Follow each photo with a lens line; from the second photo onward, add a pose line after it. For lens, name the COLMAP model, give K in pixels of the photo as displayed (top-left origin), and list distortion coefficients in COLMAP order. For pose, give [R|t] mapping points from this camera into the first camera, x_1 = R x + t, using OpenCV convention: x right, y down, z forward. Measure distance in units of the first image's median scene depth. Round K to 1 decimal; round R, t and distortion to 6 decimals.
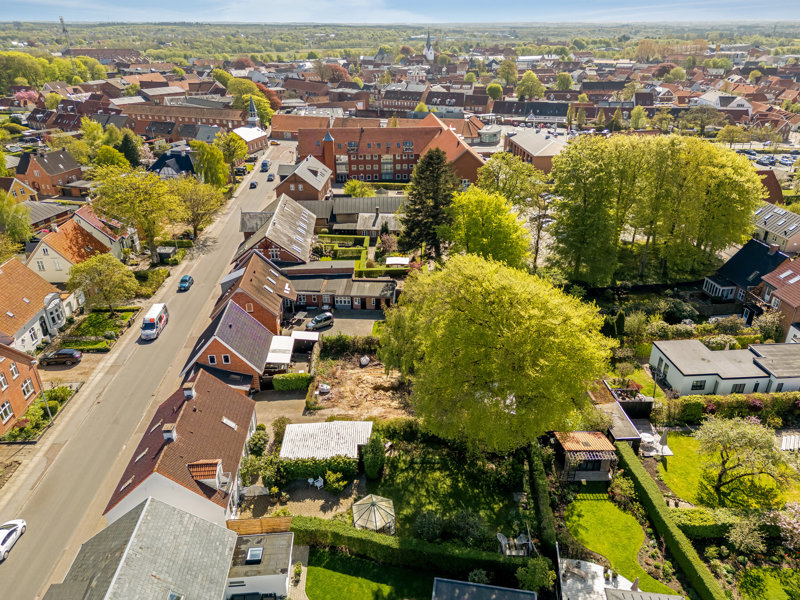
lens RADIAL K [[569.0, 0, 405.5], [0, 569.0, 299.2], [0, 0, 1]] dist [0.077678, -0.068606]
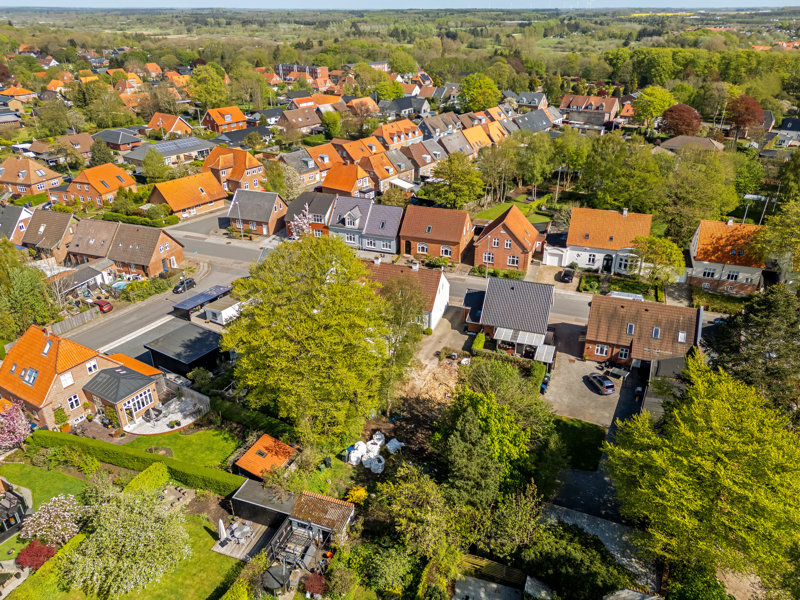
lens RADIAL K [[569.0, 0, 405.5], [0, 569.0, 299.2], [0, 0, 1]] dist [0.077678, -0.068606]
pose [[-0.398401, 0.410109, -0.820419, 0.587278], [-0.397979, 0.728590, 0.557467, -0.386981], [0.826371, 0.548605, -0.127057, 0.743134]]
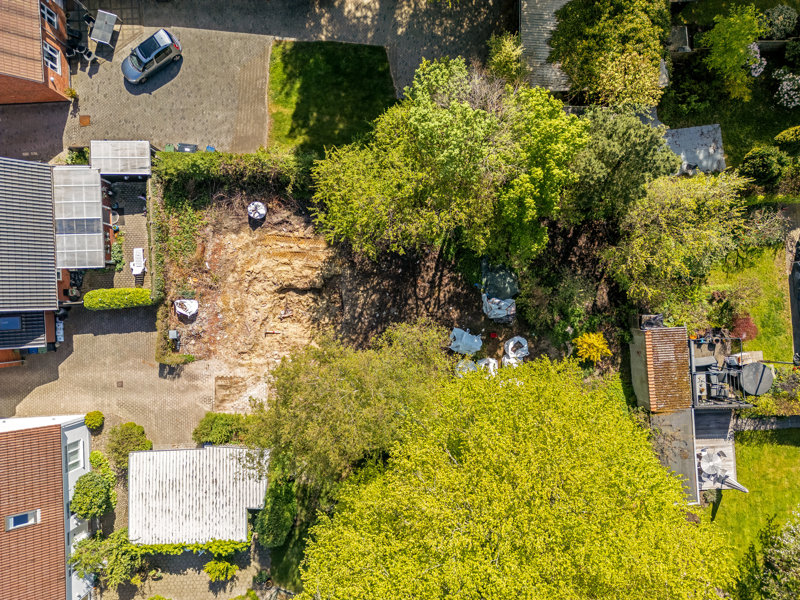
lens RADIAL K [[569.0, 0, 405.5], [0, 569.0, 299.2], [0, 0, 1]] dist [0.077678, -0.068606]
pose [[0.999773, 0.021019, -0.003446, 0.055838], [-0.006583, 0.458794, 0.888518, -0.265404], [0.020257, -0.888294, 0.458829, 0.571636]]
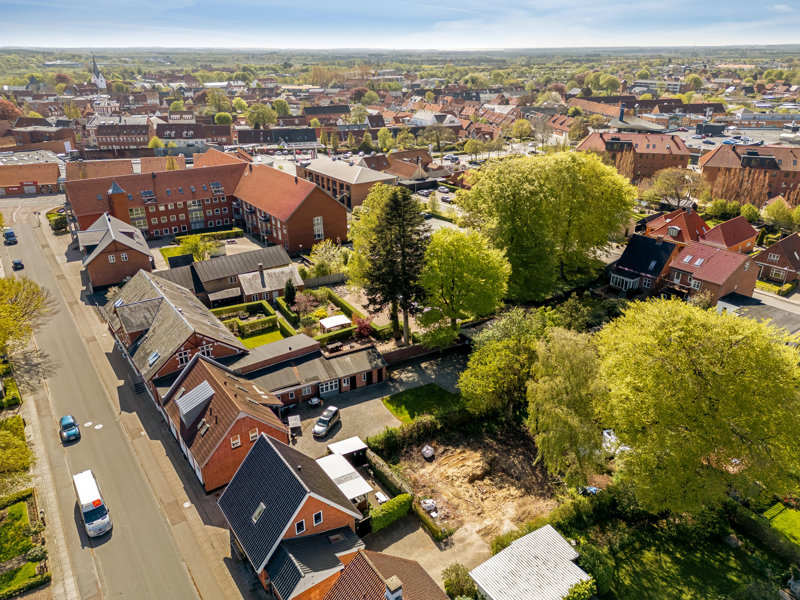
lens RADIAL K [[569.0, 0, 405.5], [0, 569.0, 299.2], [0, 0, 1]] dist [0.077678, -0.068606]
pose [[0.851082, -0.209855, 0.481270, -0.369661], [0.227935, 0.973441, 0.021381, -0.106862], [-0.472975, 0.091502, 0.876312, 0.229915]]
